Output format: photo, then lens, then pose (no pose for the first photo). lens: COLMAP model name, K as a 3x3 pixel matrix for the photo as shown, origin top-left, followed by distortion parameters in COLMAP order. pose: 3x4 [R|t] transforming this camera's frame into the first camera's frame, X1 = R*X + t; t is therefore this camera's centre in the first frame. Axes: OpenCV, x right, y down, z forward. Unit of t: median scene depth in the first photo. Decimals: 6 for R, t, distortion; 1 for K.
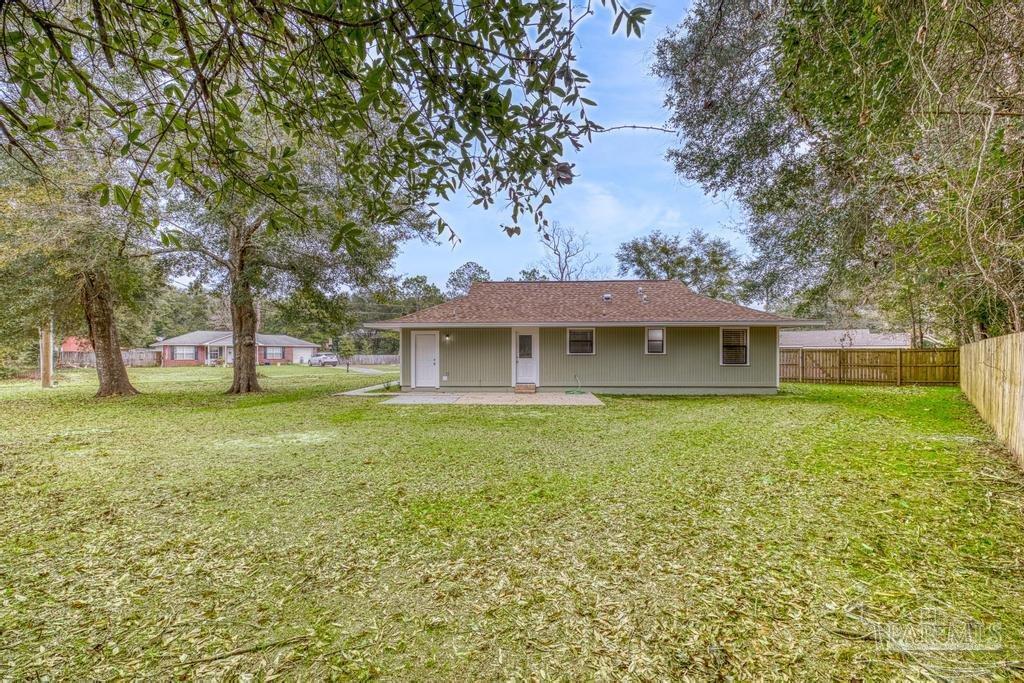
lens RADIAL K [[444.1, 0, 513.4], [0, 444.1, 344.0], [0, 0, 1]] dist [-0.000971, -0.000328]
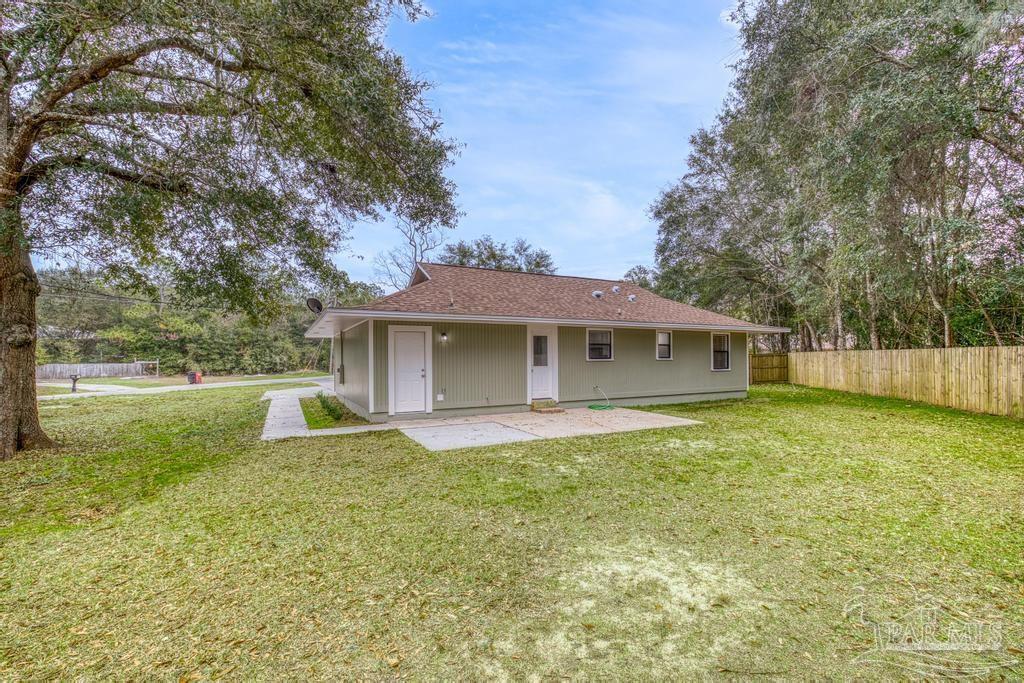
lens RADIAL K [[444.1, 0, 511.6], [0, 444.1, 346.2], [0, 0, 1]] dist [-0.000971, -0.000328]
pose [[0.858896, 0.009860, 0.512055, -0.406811], [-0.005151, 0.999930, -0.010613, 0.006633], [-0.512124, 0.006478, 0.858887, 0.372410]]
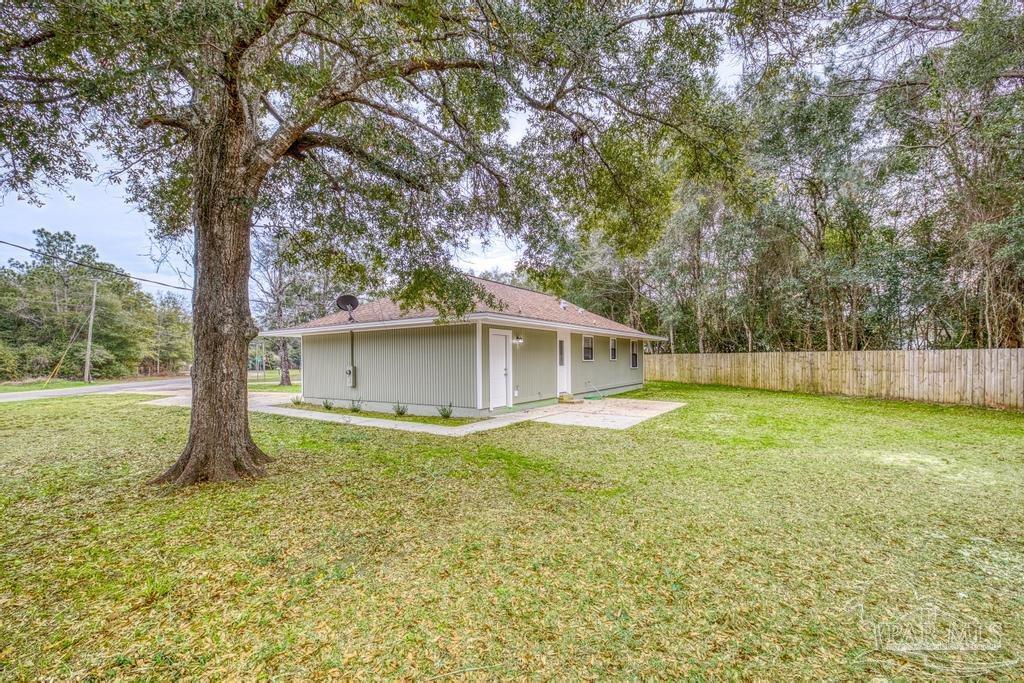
lens RADIAL K [[444.1, 0, 513.1], [0, 444.1, 349.5], [0, 0, 1]] dist [-0.000971, -0.000328]
pose [[0.495341, 0.016373, 0.868544, -0.822252], [-0.008661, 0.999866, -0.013909, 0.012667], [-0.868655, -0.000633, 0.495417, 0.632196]]
